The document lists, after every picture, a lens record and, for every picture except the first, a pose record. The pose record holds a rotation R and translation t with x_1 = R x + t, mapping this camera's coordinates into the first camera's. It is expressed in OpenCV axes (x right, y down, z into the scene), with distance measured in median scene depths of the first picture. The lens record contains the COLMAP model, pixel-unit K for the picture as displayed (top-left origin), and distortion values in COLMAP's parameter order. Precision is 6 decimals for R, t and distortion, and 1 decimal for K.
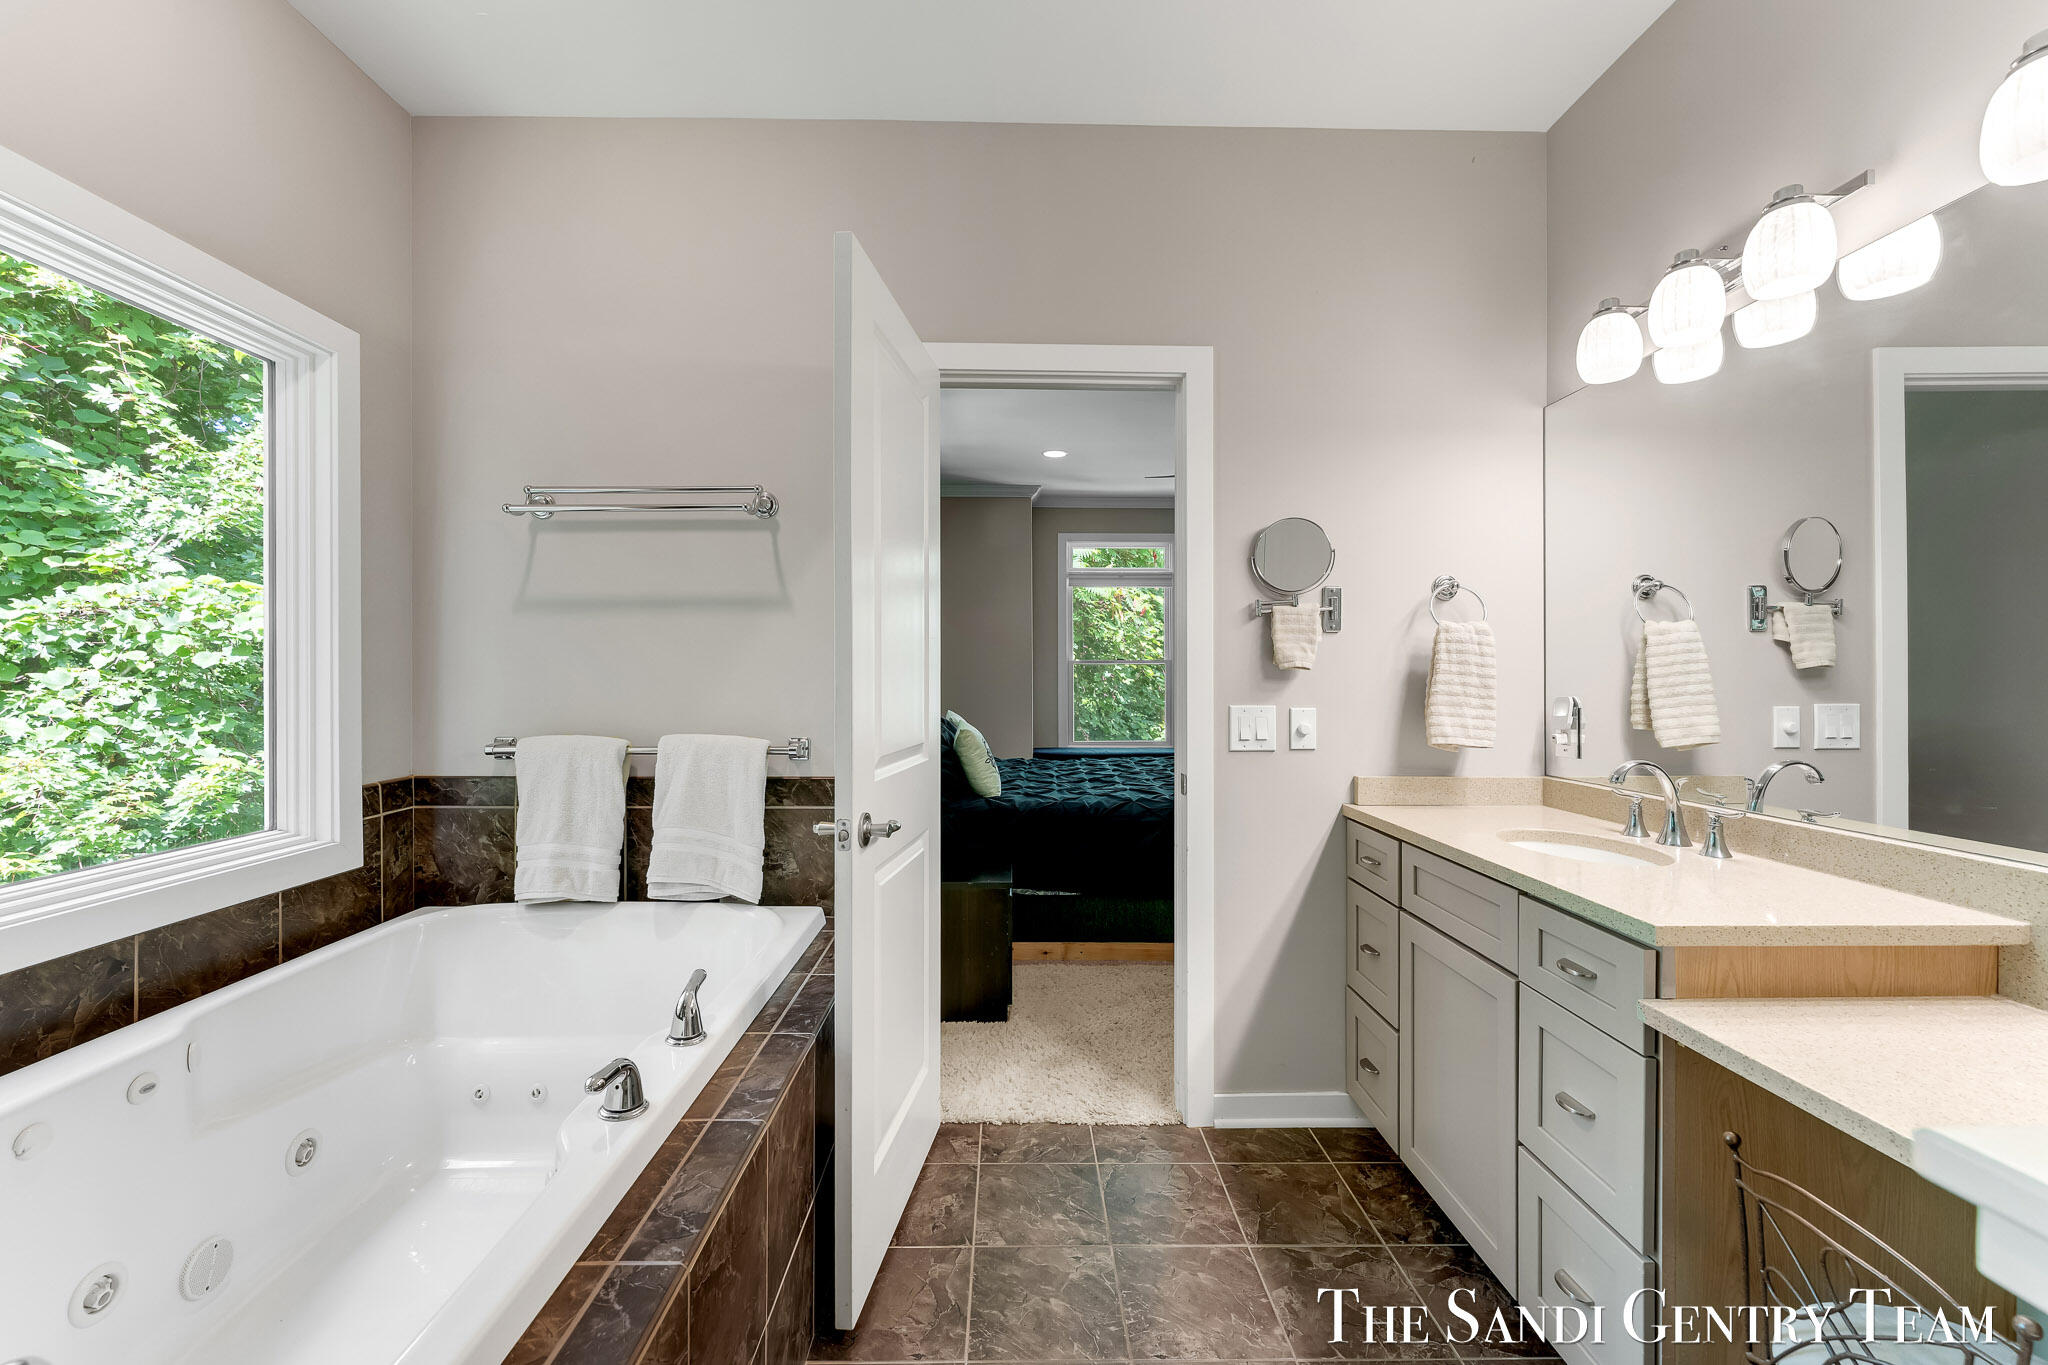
lens RADIAL K [[826.9, 0, 1019.8], [0, 826.9, 676.7], [0, 0, 1]] dist [-0.002596, -0.000369]
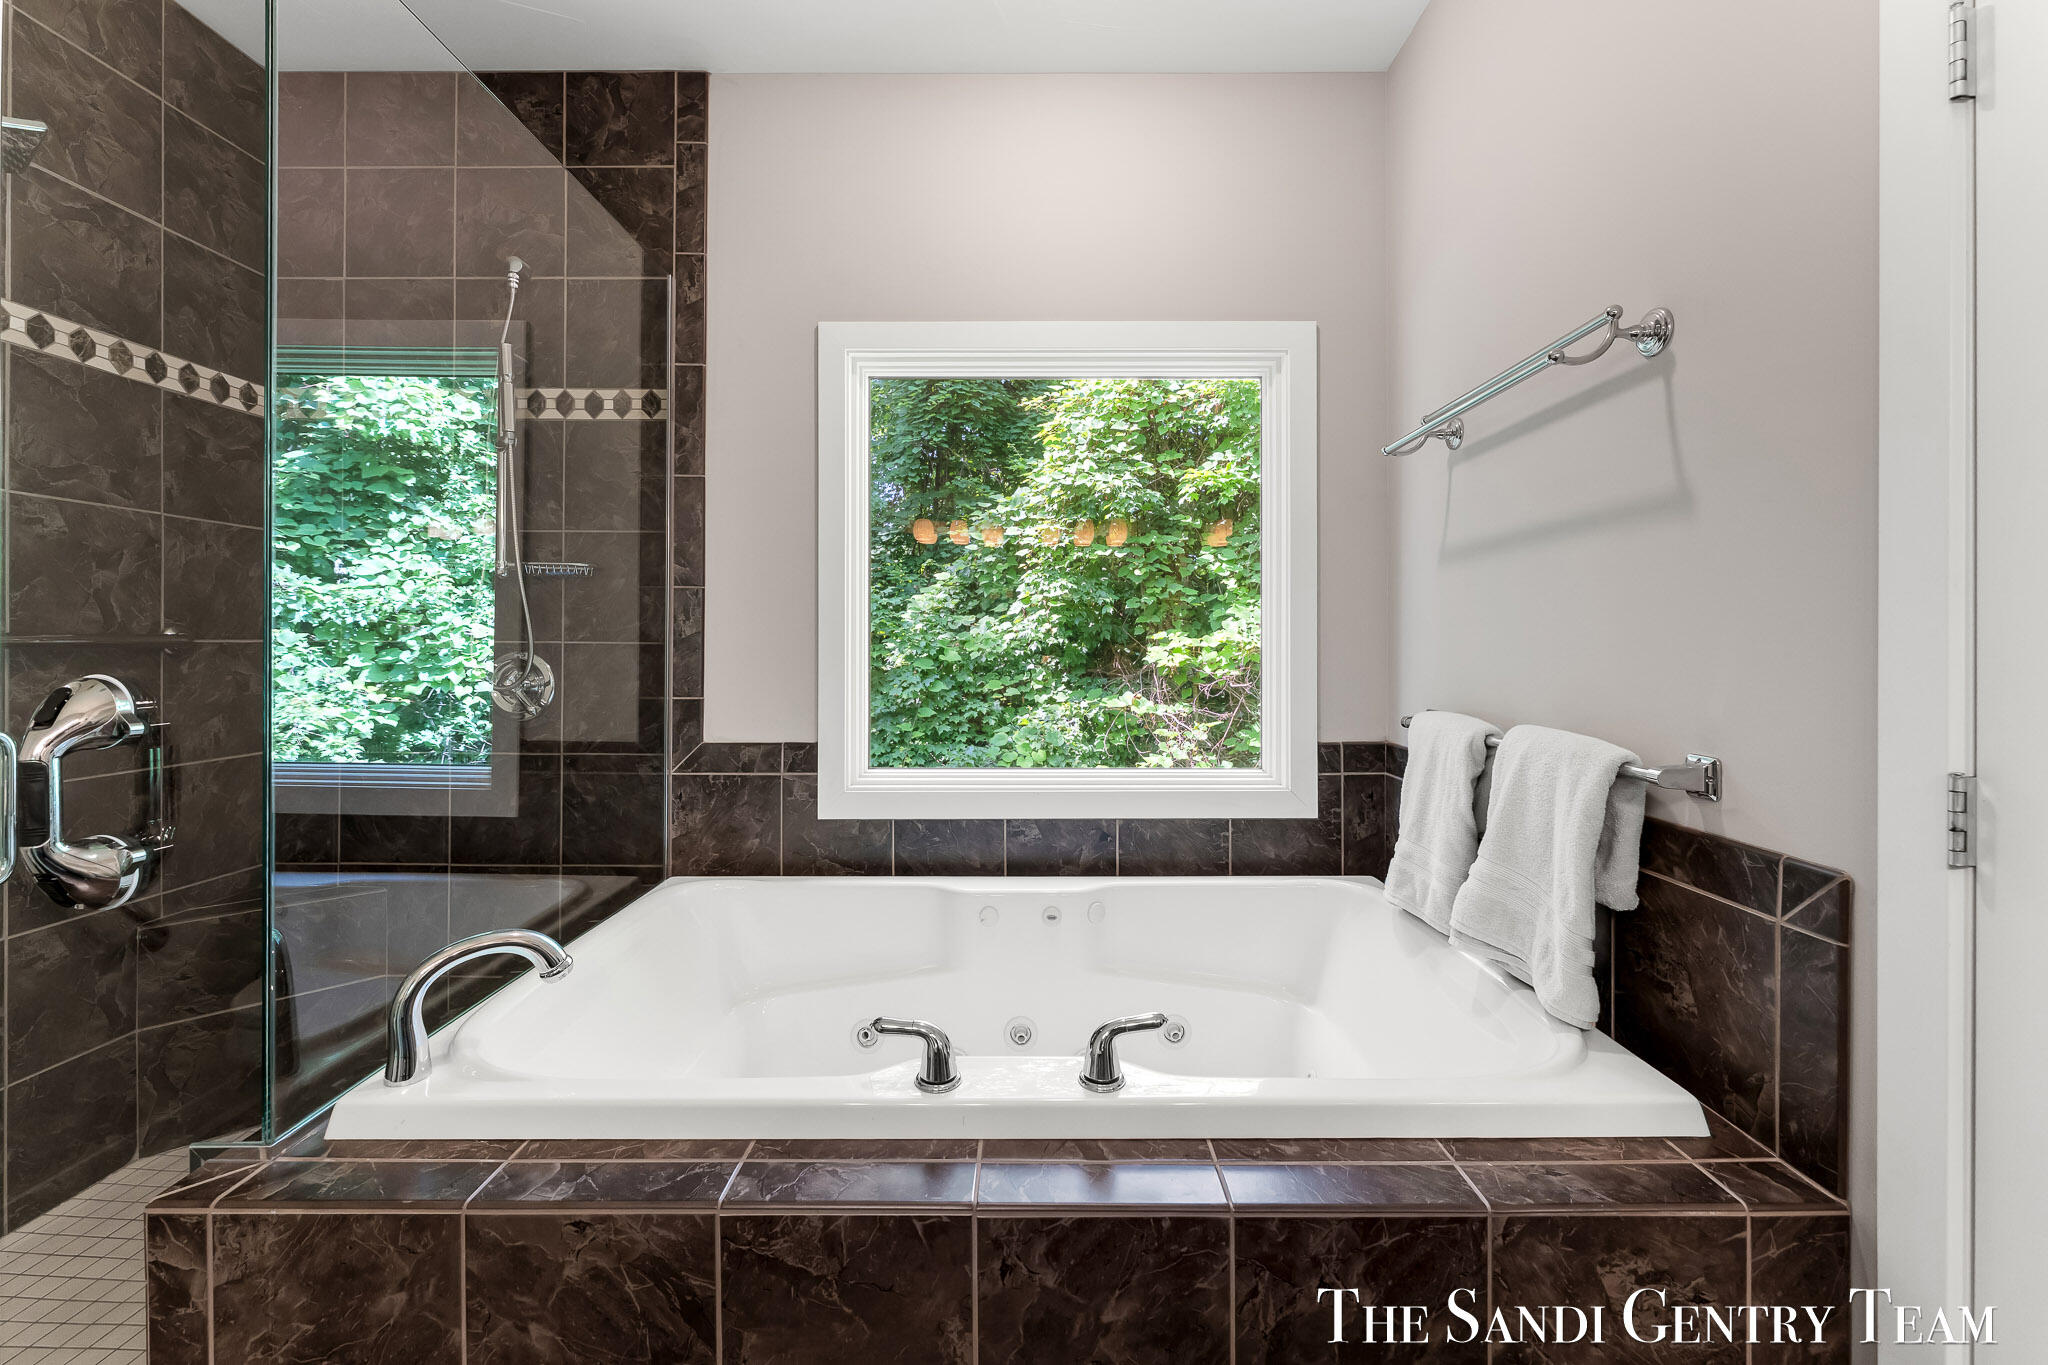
lens RADIAL K [[826.9, 0, 1020.5], [0, 826.9, 647.2], [0, 0, 1]] dist [-0.002596, -0.000369]
pose [[-0.019785, 0.003700, -0.999797, 0.280002], [-0.003100, 0.999988, 0.003762, 0.005796], [0.999799, 0.003174, -0.019774, 0.637536]]
